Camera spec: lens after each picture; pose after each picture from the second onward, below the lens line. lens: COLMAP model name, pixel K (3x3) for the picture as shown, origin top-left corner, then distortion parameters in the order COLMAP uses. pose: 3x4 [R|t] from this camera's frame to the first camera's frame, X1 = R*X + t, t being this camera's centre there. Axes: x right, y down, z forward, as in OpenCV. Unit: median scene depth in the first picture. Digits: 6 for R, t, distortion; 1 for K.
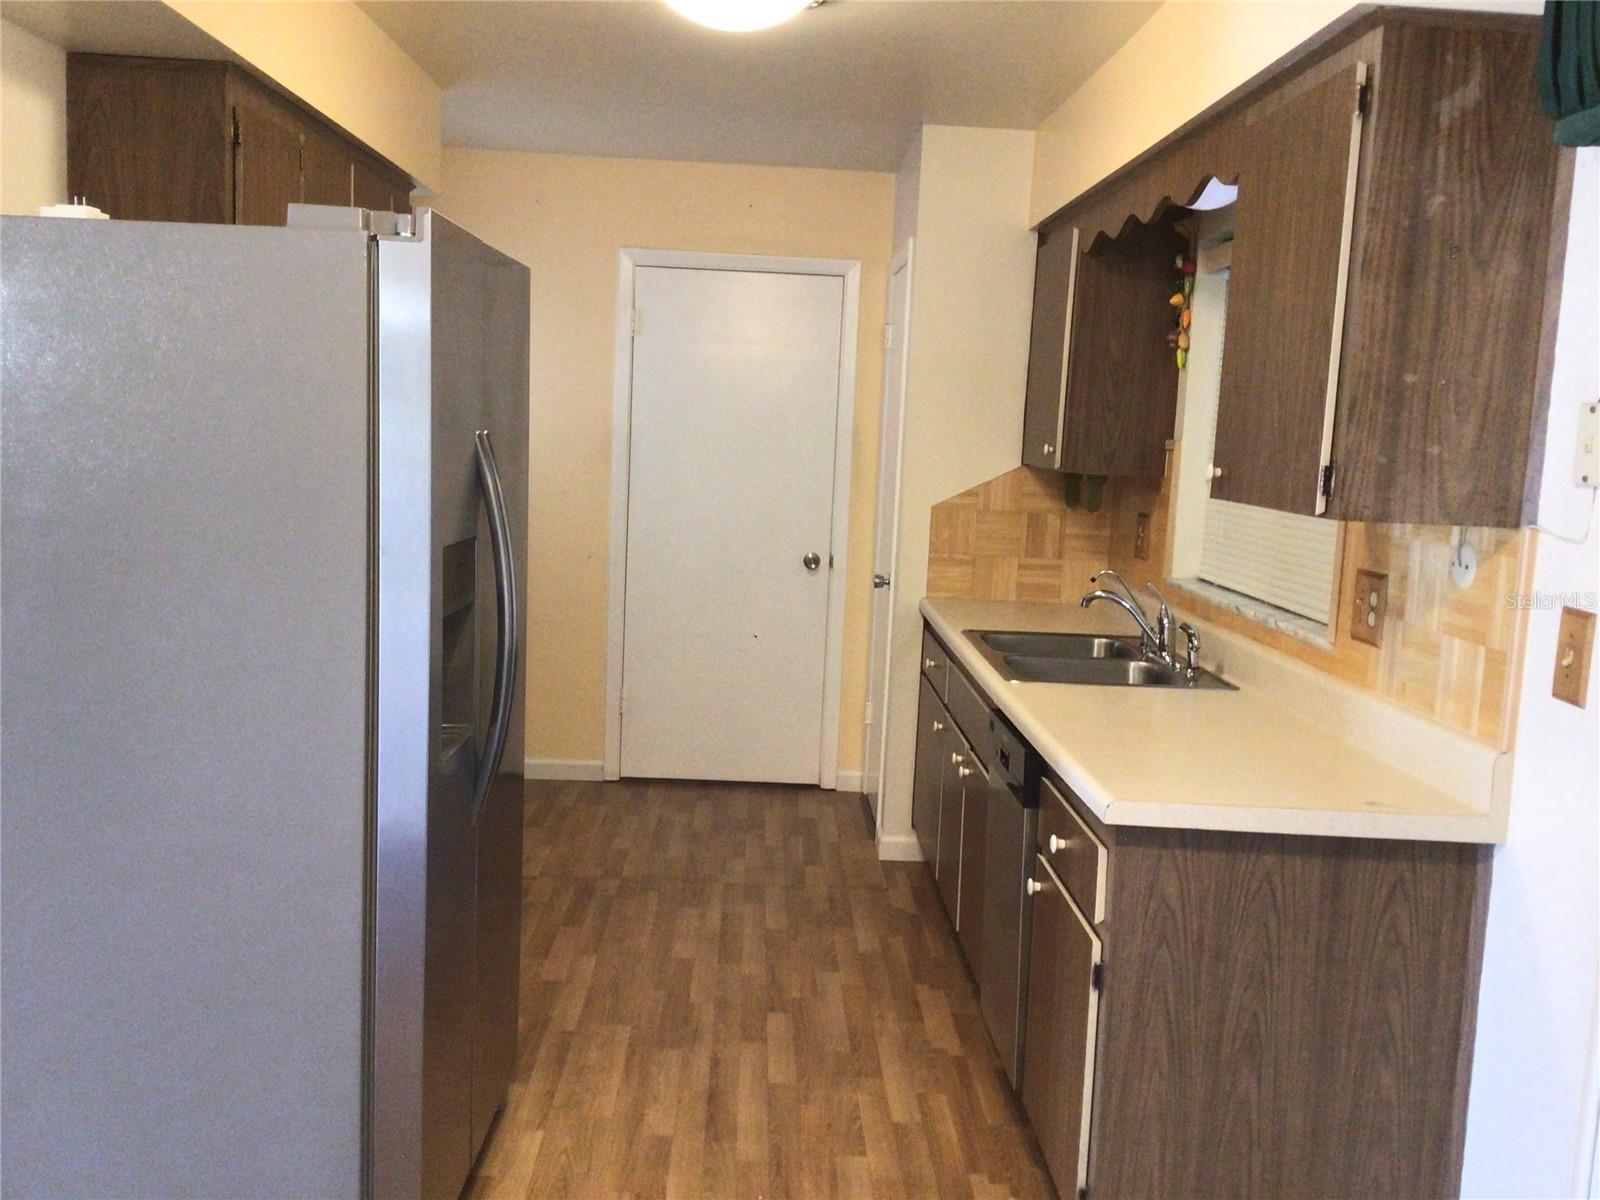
lens RADIAL K [[1461.4, 0, 800.0], [0, 1461.4, 600.0], [0, 0, 1]] dist [0.110111, -0.002001]
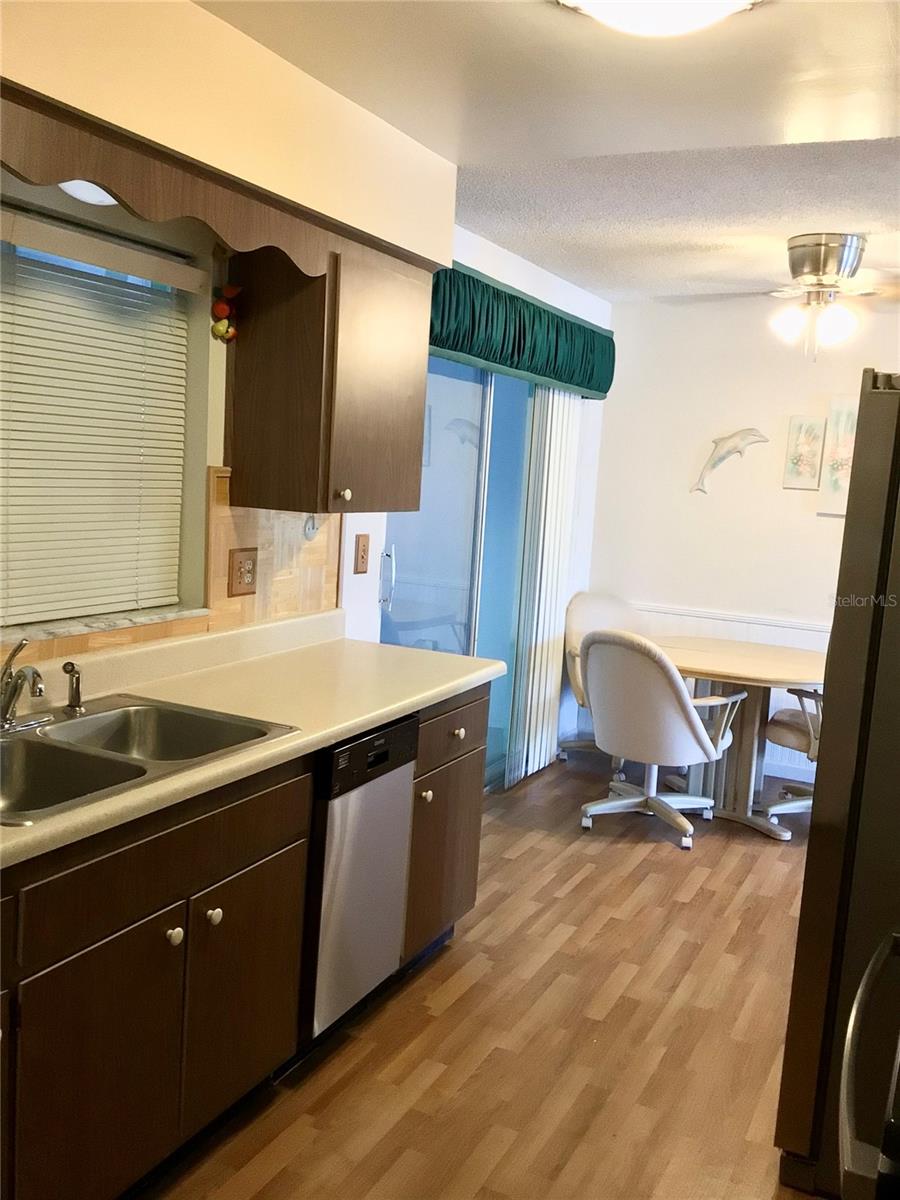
lens RADIAL K [[1096.1, 0, 450.0], [0, 1096.1, 600.0], [0, 0, 1]] dist [0.110111, -0.002001]
pose [[-0.877570, -0.159286, 0.452217, -0.256391], [-0.042446, 0.965308, 0.257642, -0.236872], [-0.477567, 0.206904, -0.853886, 1.692176]]
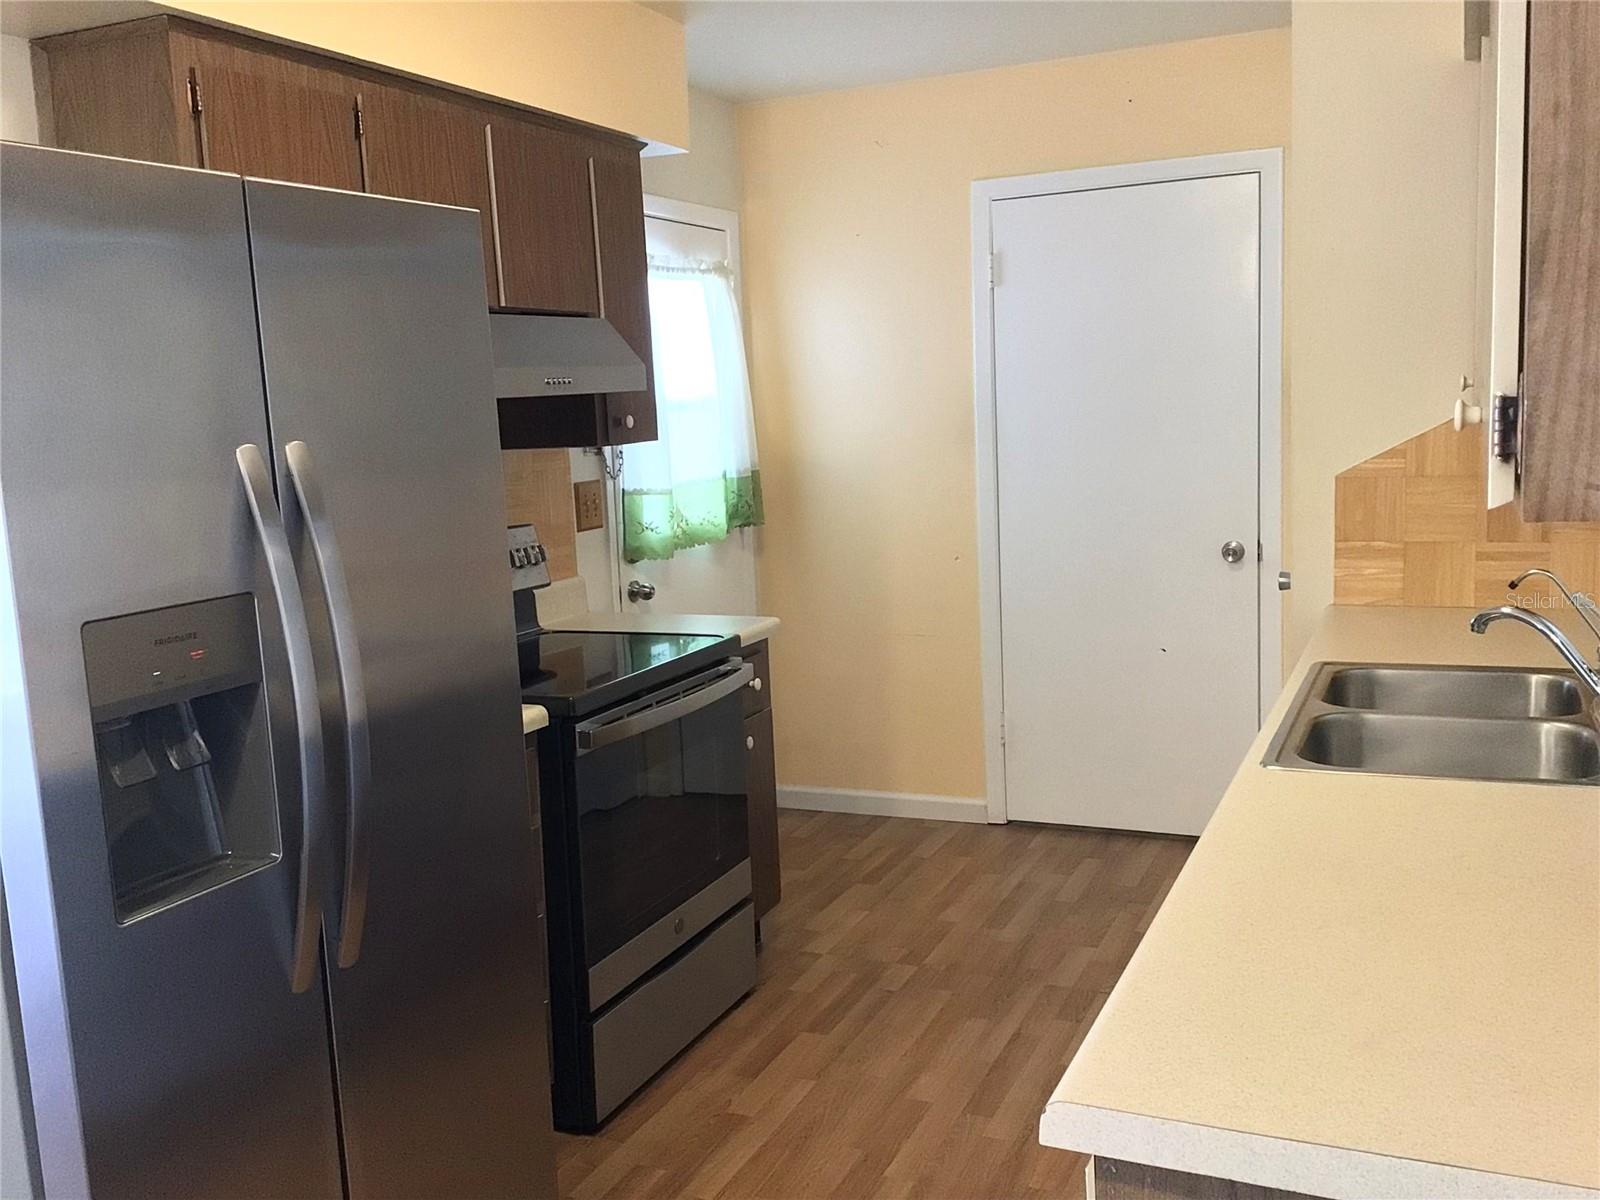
lens RADIAL K [[1461.4, 0, 800.0], [0, 1461.4, 600.0], [0, 0, 1]] dist [0.110111, -0.002001]
pose [[0.895561, -0.026187, -0.444167, 0.174560], [0.034270, 0.999361, 0.010176, -0.020097], [0.443617, -0.024335, 0.895886, 0.242482]]
